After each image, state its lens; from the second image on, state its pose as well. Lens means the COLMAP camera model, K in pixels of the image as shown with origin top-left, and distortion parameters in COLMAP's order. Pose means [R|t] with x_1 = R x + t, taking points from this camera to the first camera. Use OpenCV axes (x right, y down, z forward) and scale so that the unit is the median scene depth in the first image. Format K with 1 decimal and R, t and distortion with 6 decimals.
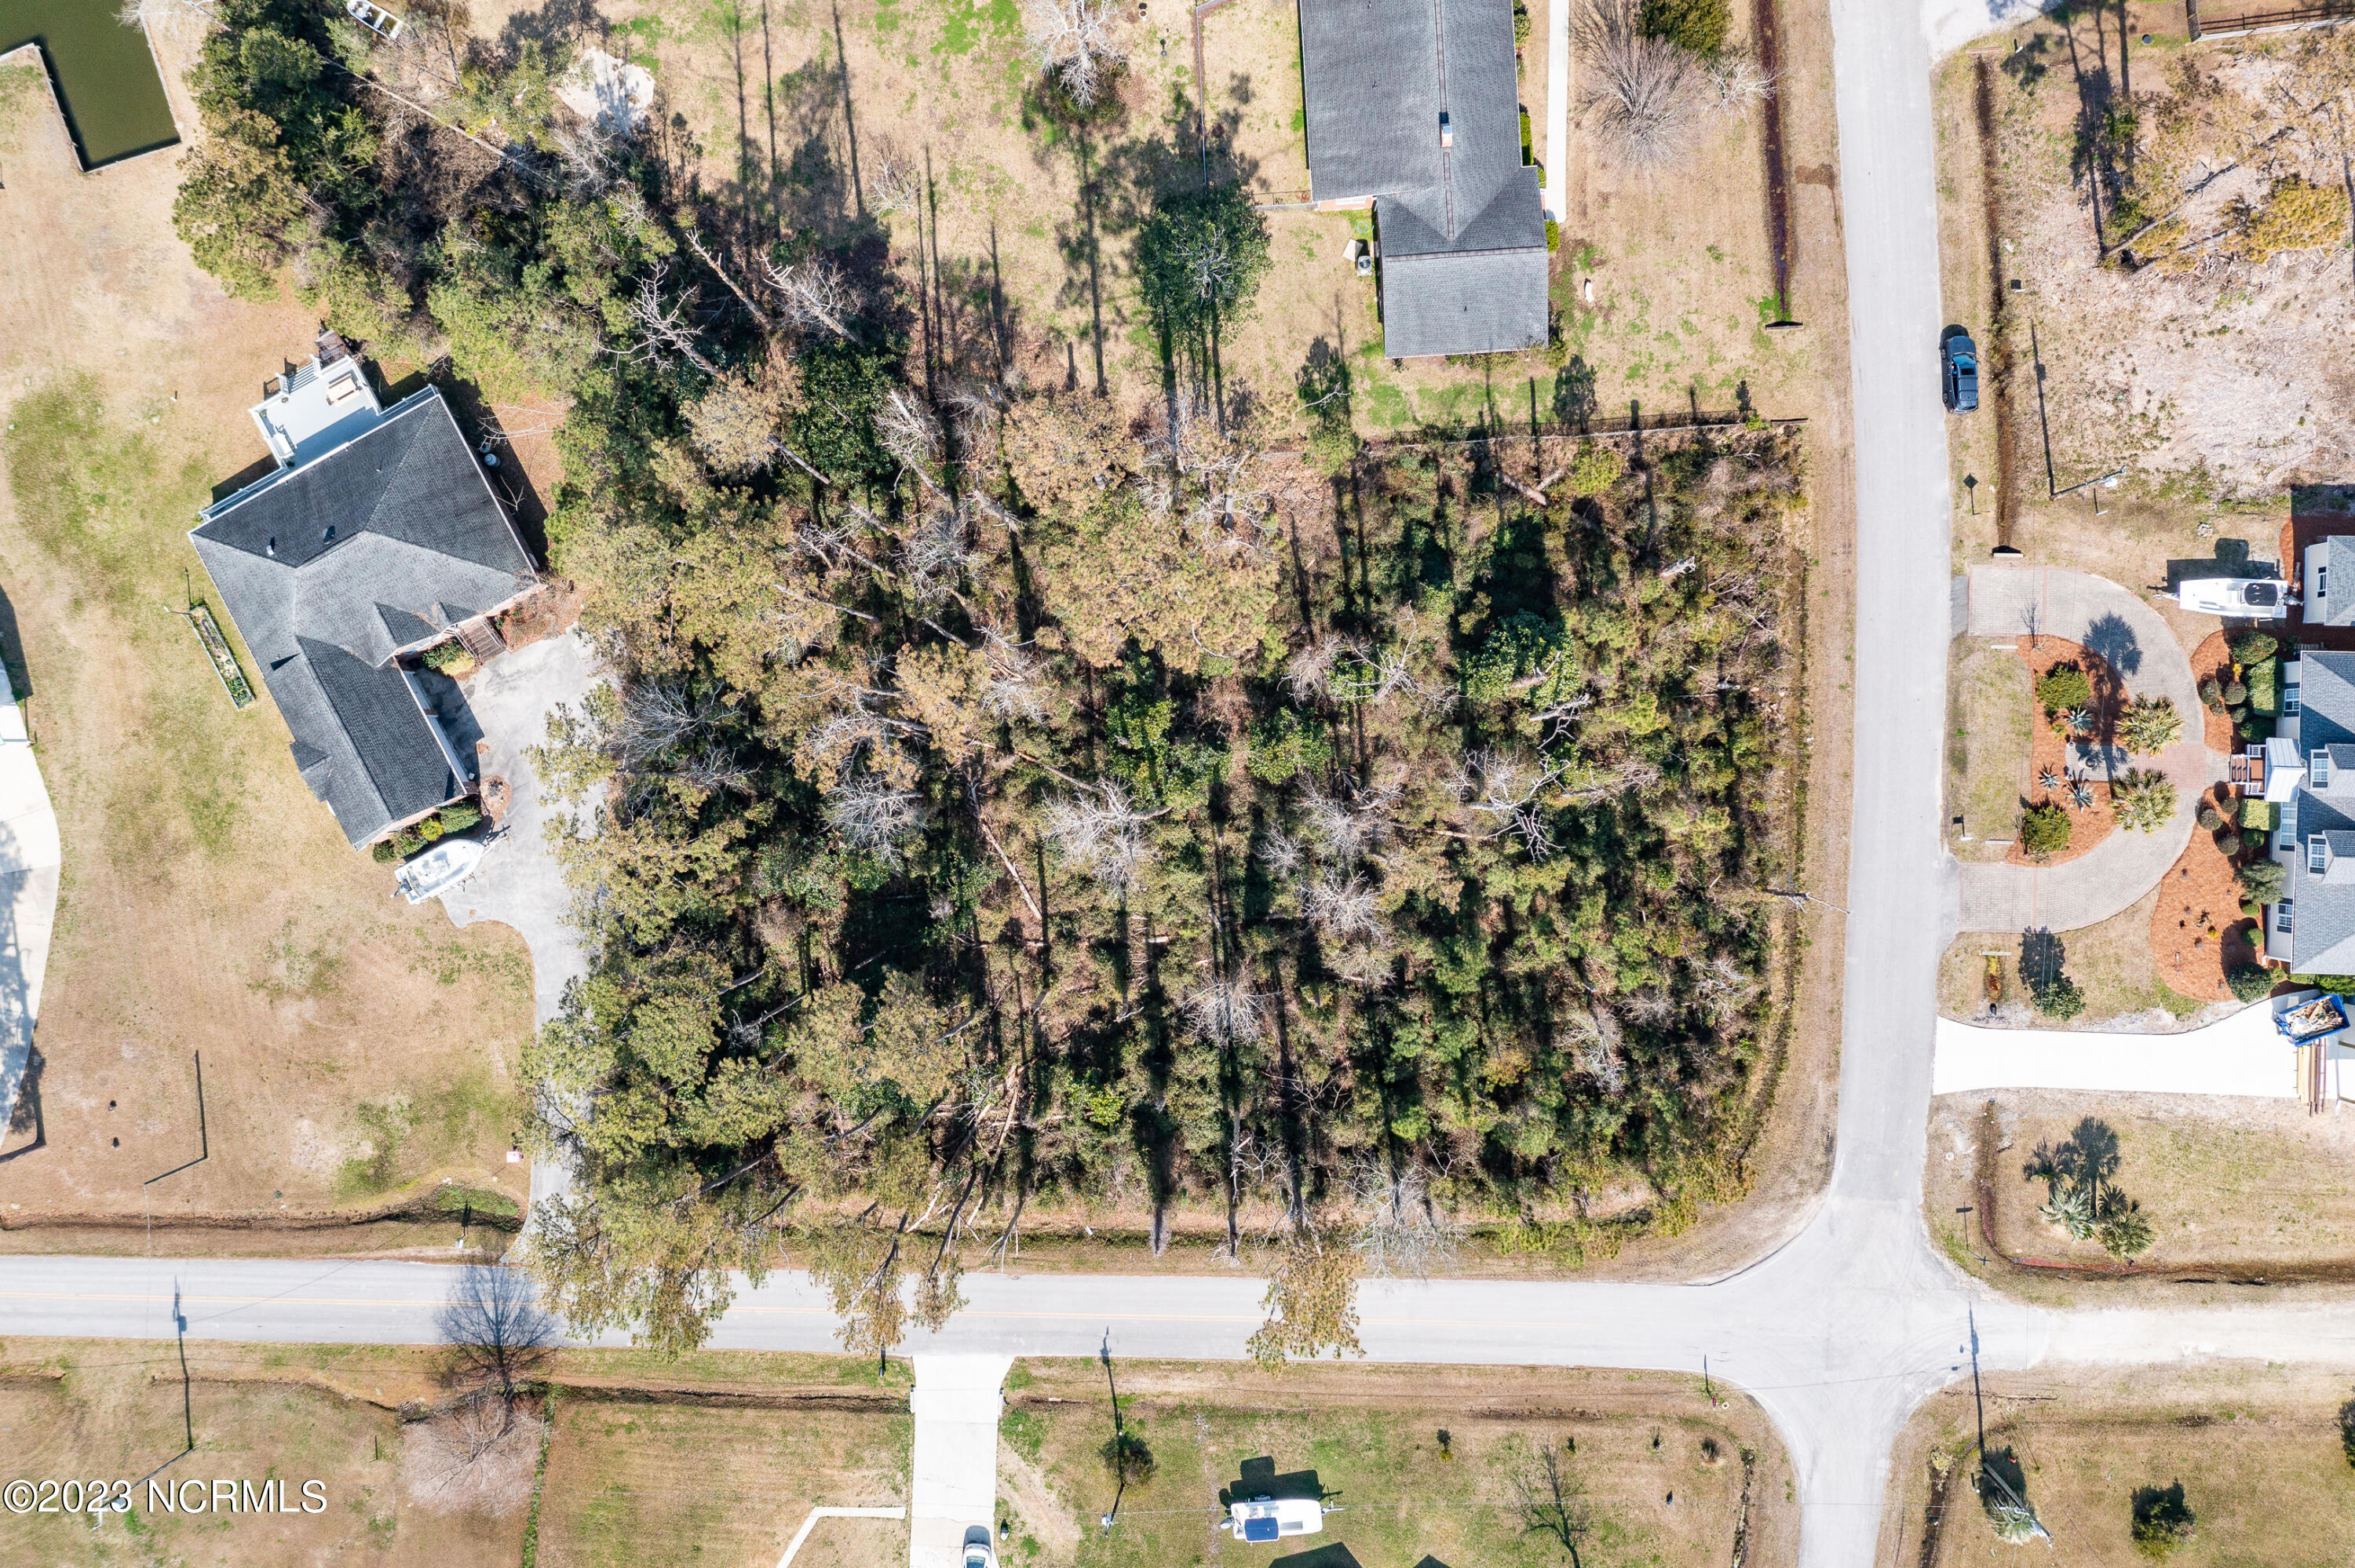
lens RADIAL K [[1875.6, 0, 1177.5], [0, 1875.6, 784.0], [0, 0, 1]] dist [-0.015700, -0.001014]
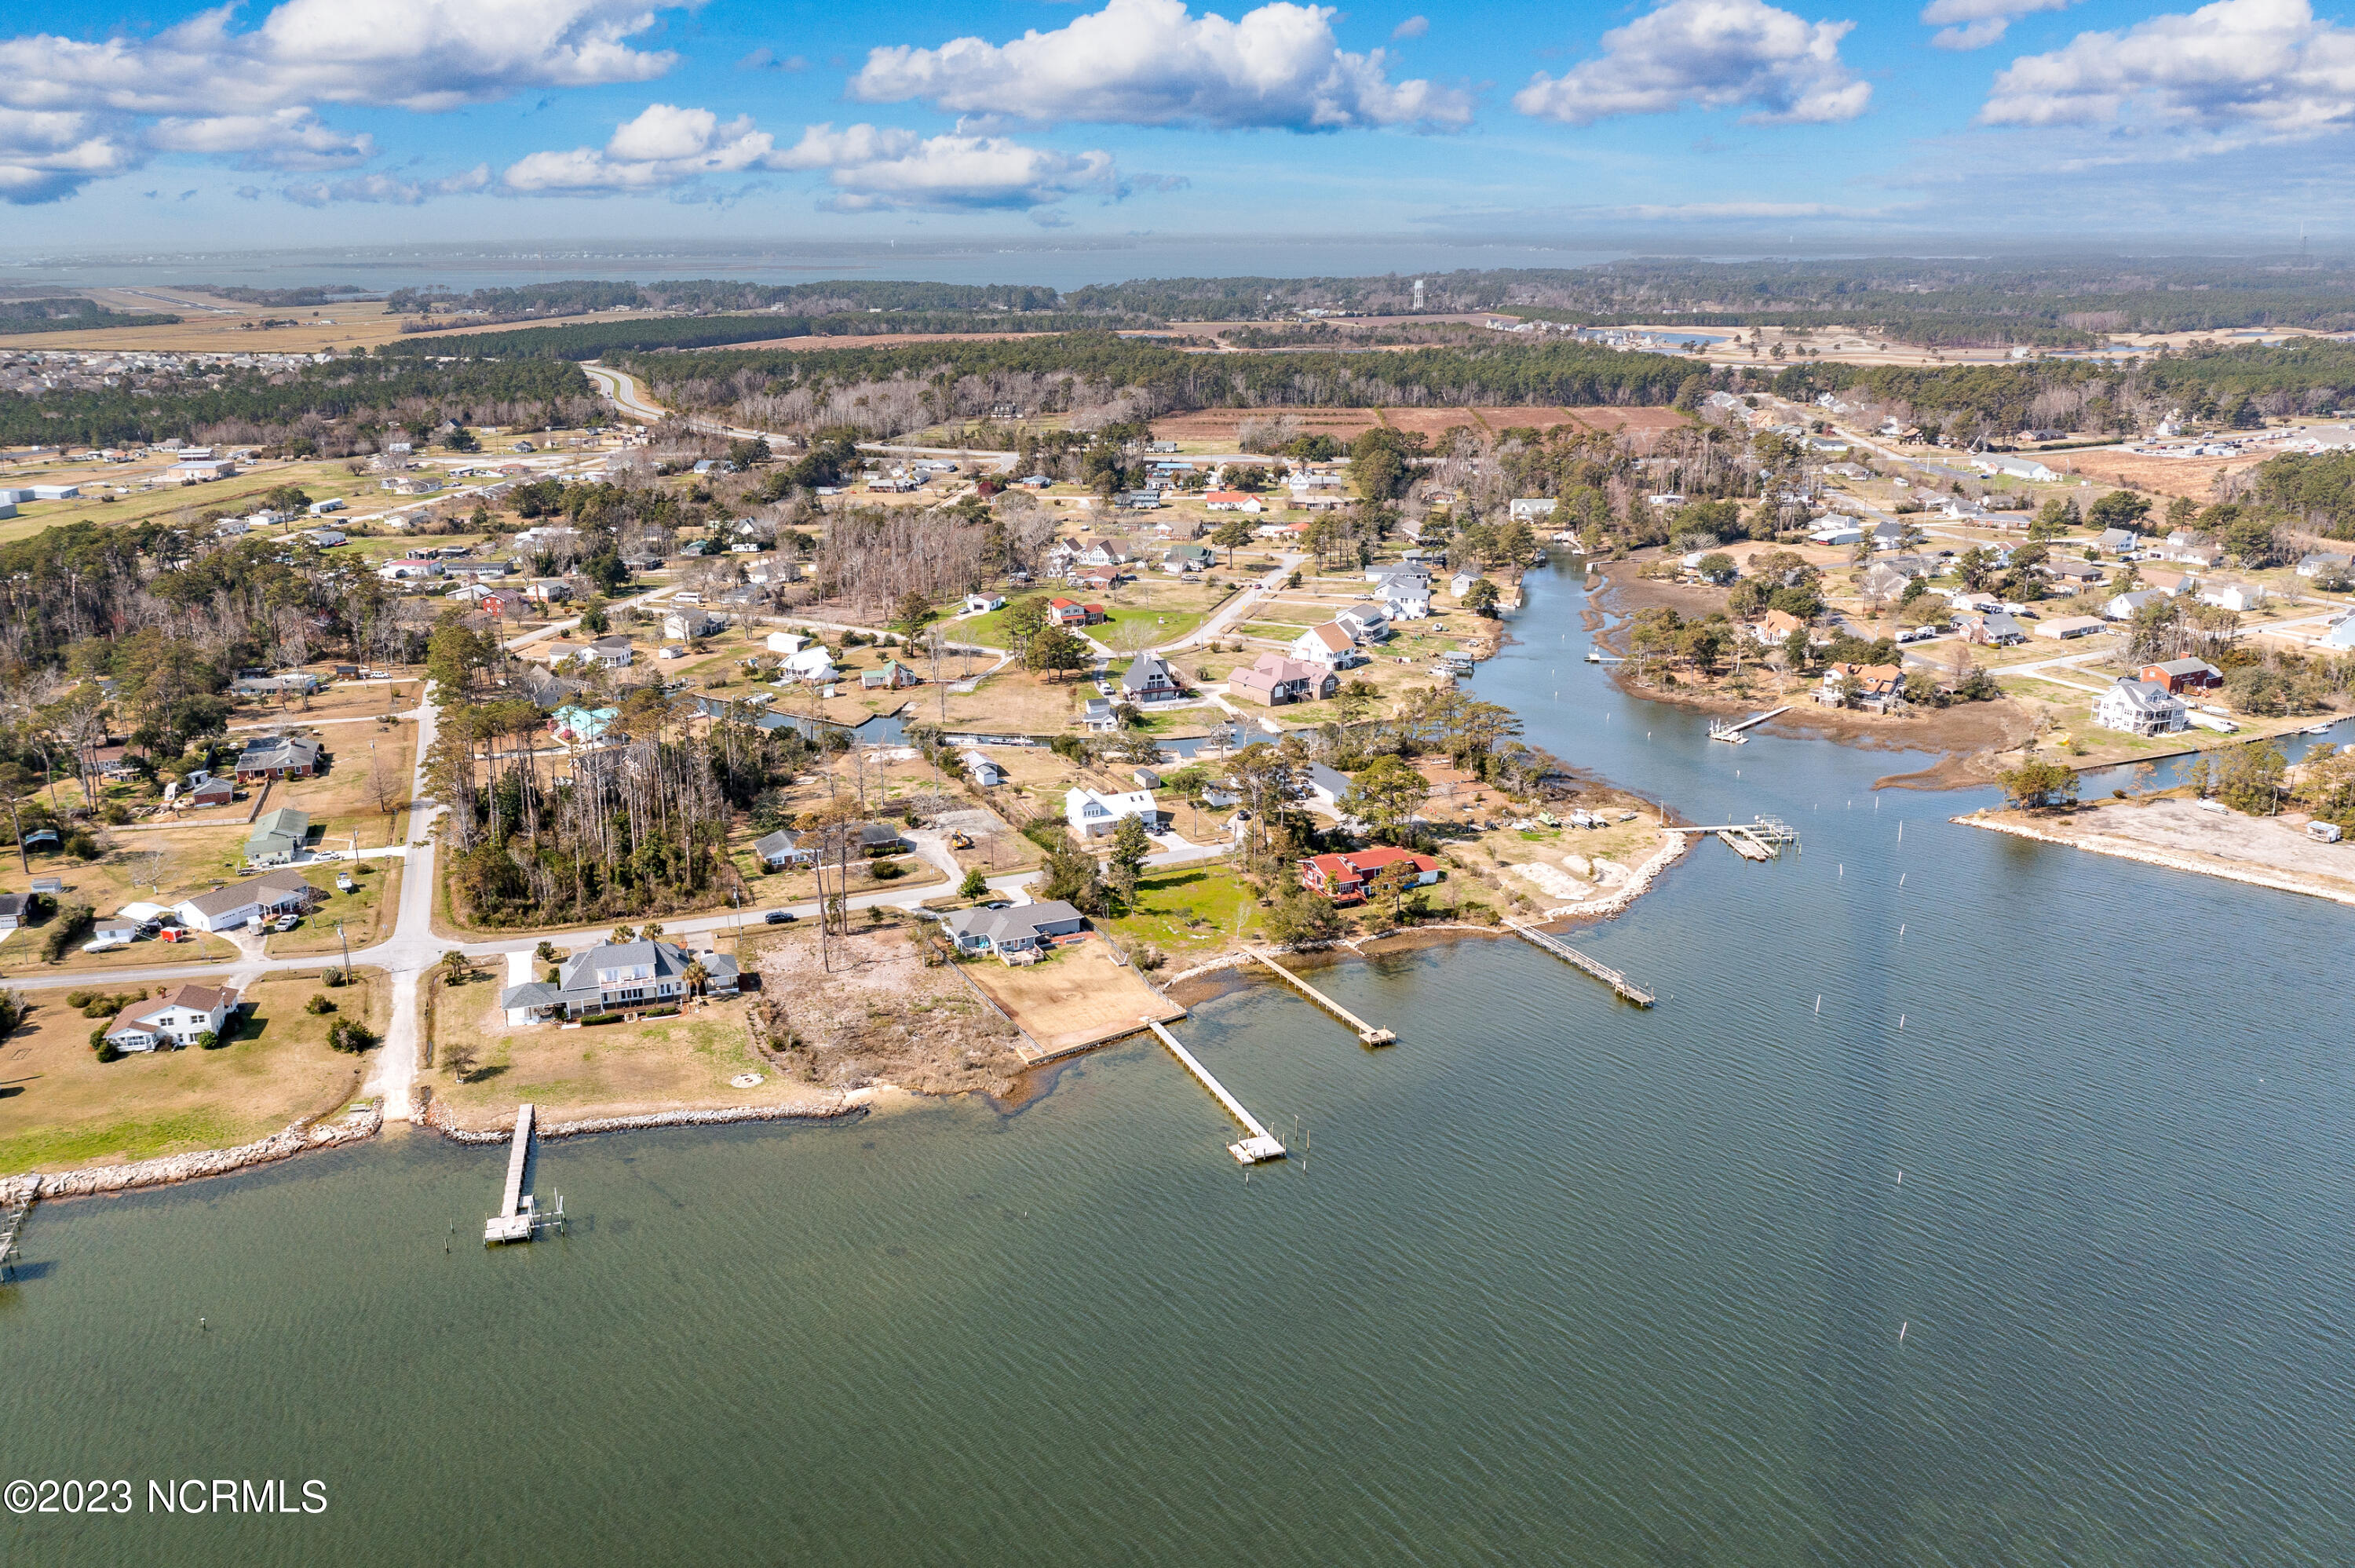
lens RADIAL K [[1868.7, 0, 1175.9], [0, 1868.7, 744.5], [0, 0, 1]] dist [-0.015086, 0.000163]
pose [[0.347863, 0.272789, -0.896983, 3.005457], [-0.937455, 0.087881, -0.336832, 0.139017], [-0.013056, 0.958052, 0.286298, -0.046909]]
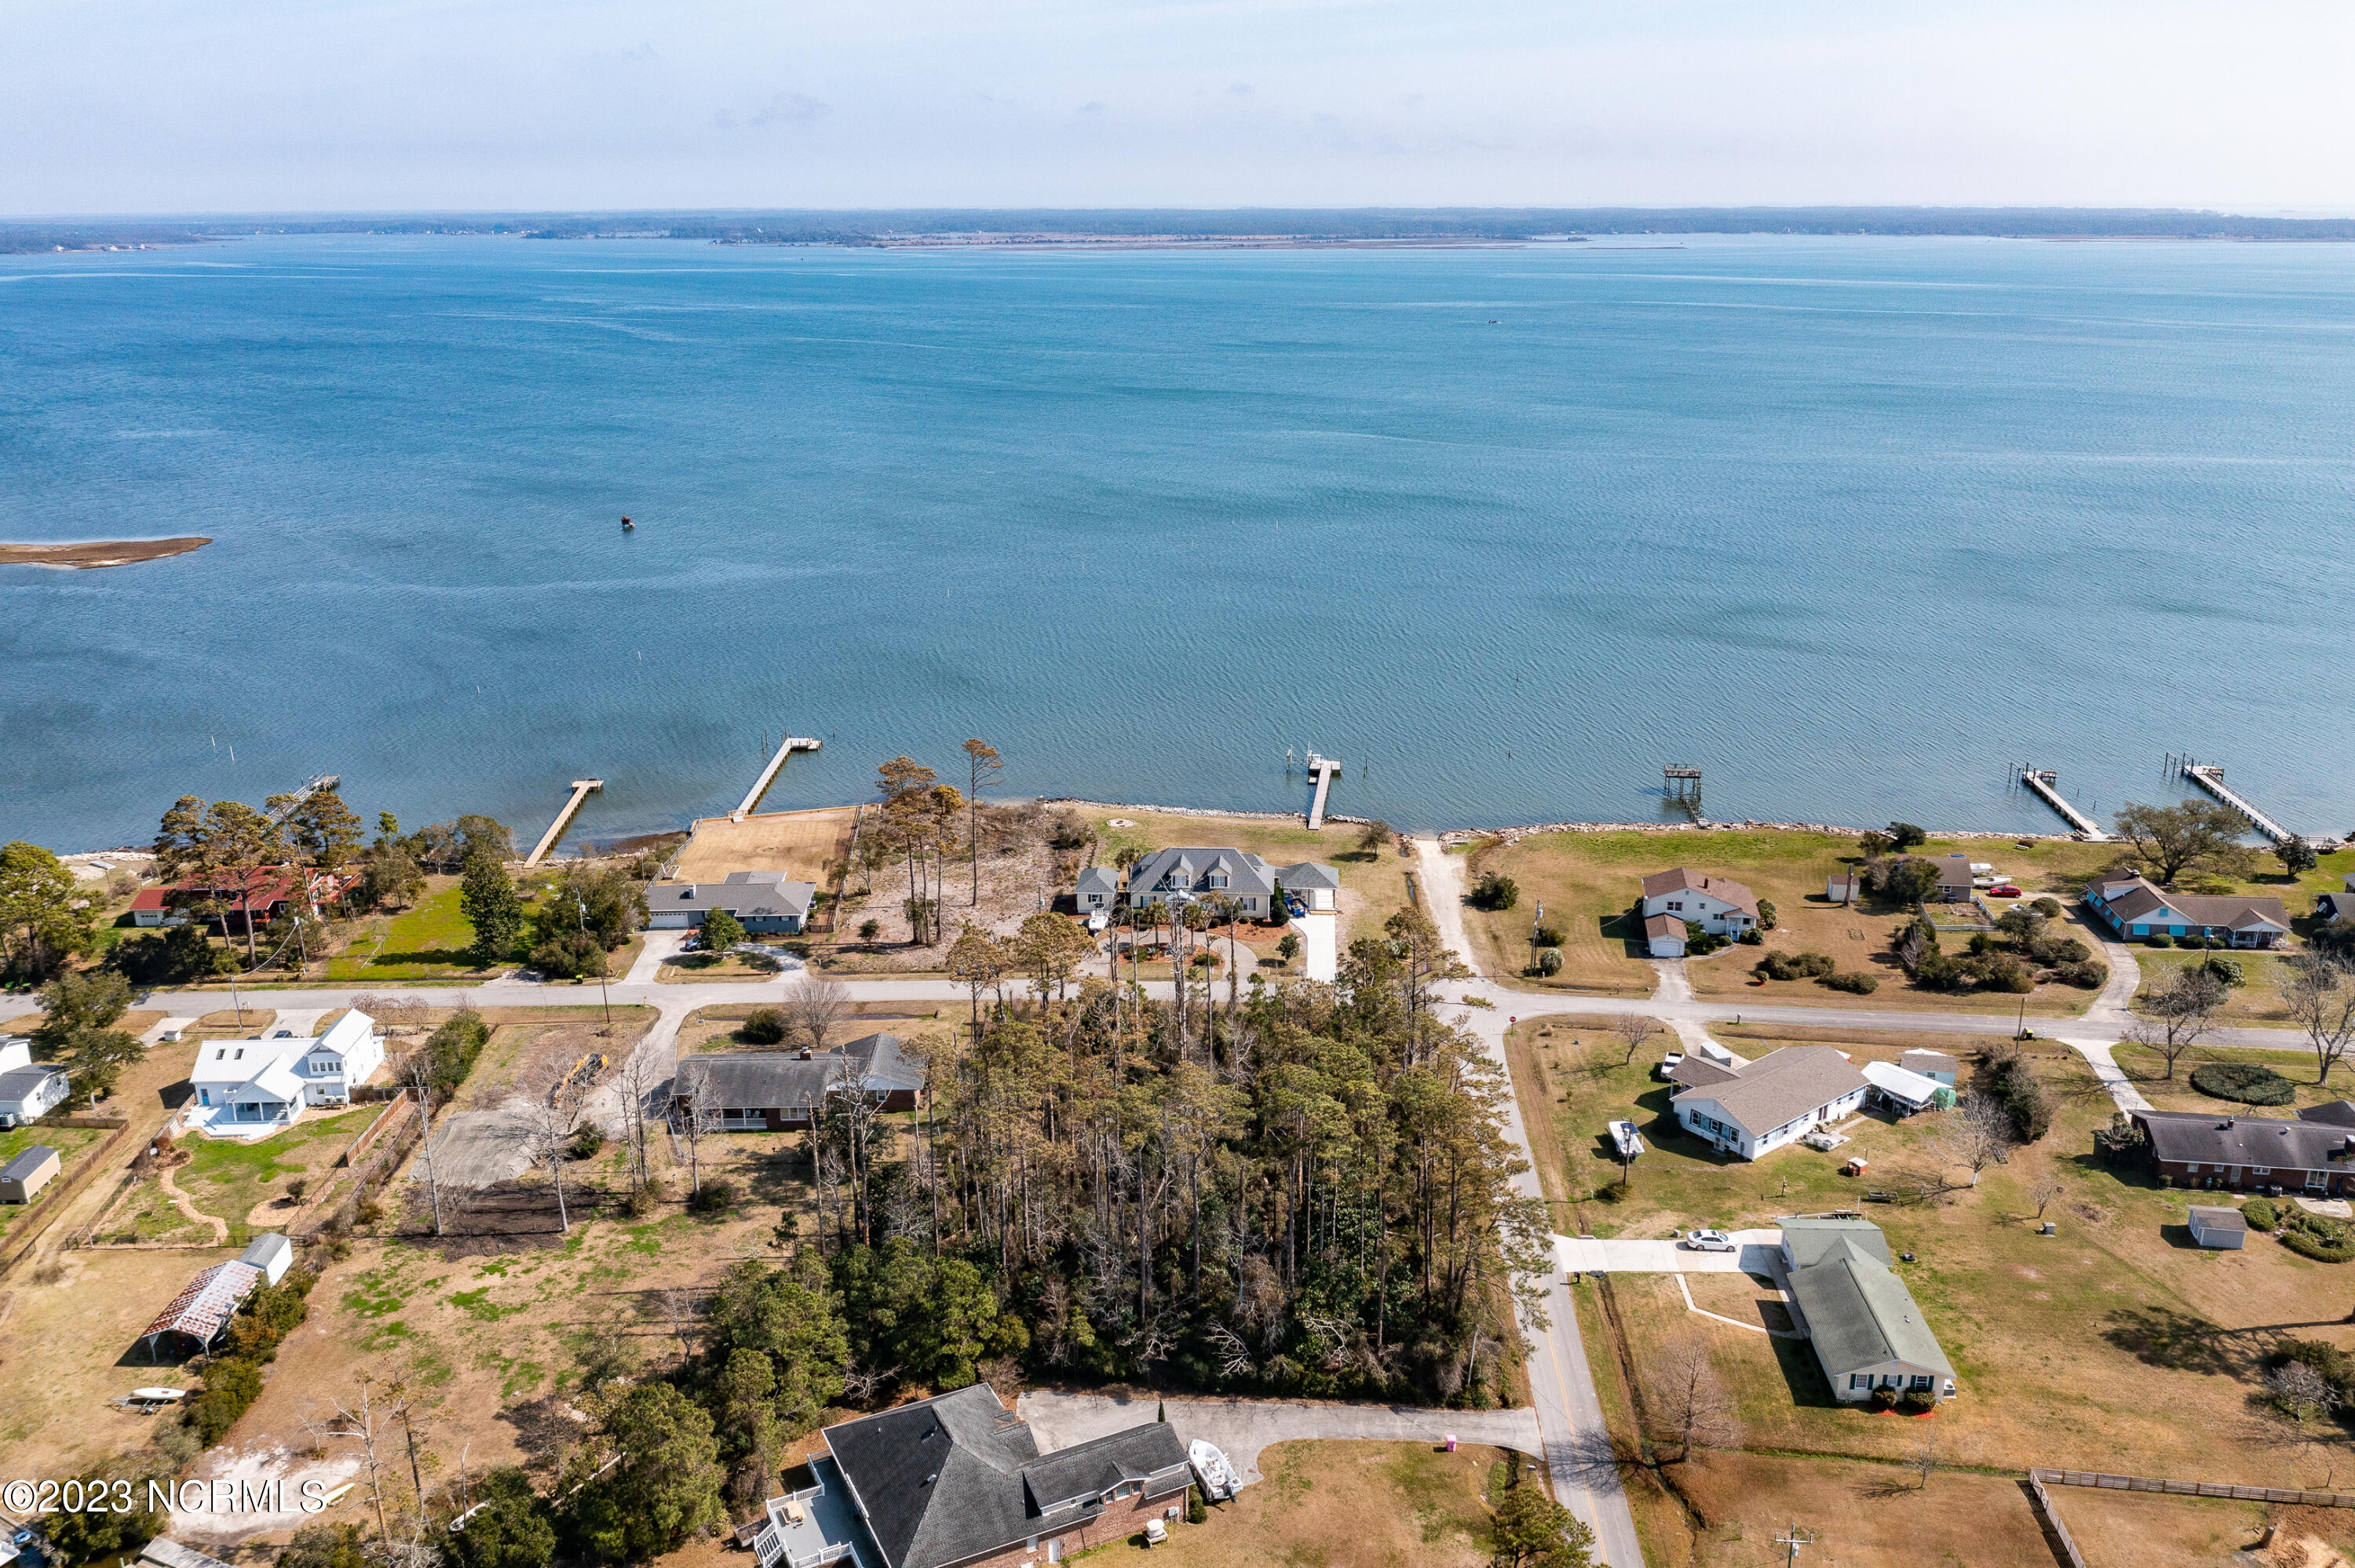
lens RADIAL K [[1875.6, 0, 1177.5], [0, 1875.6, 784.0], [0, 0, 1]] dist [-0.015700, -0.001014]
pose [[0.034214, -0.276434, 0.960424, -1.413844], [0.999334, -0.002702, -0.036378, 0.066541], [0.012651, 0.961029, 0.276157, 0.257271]]
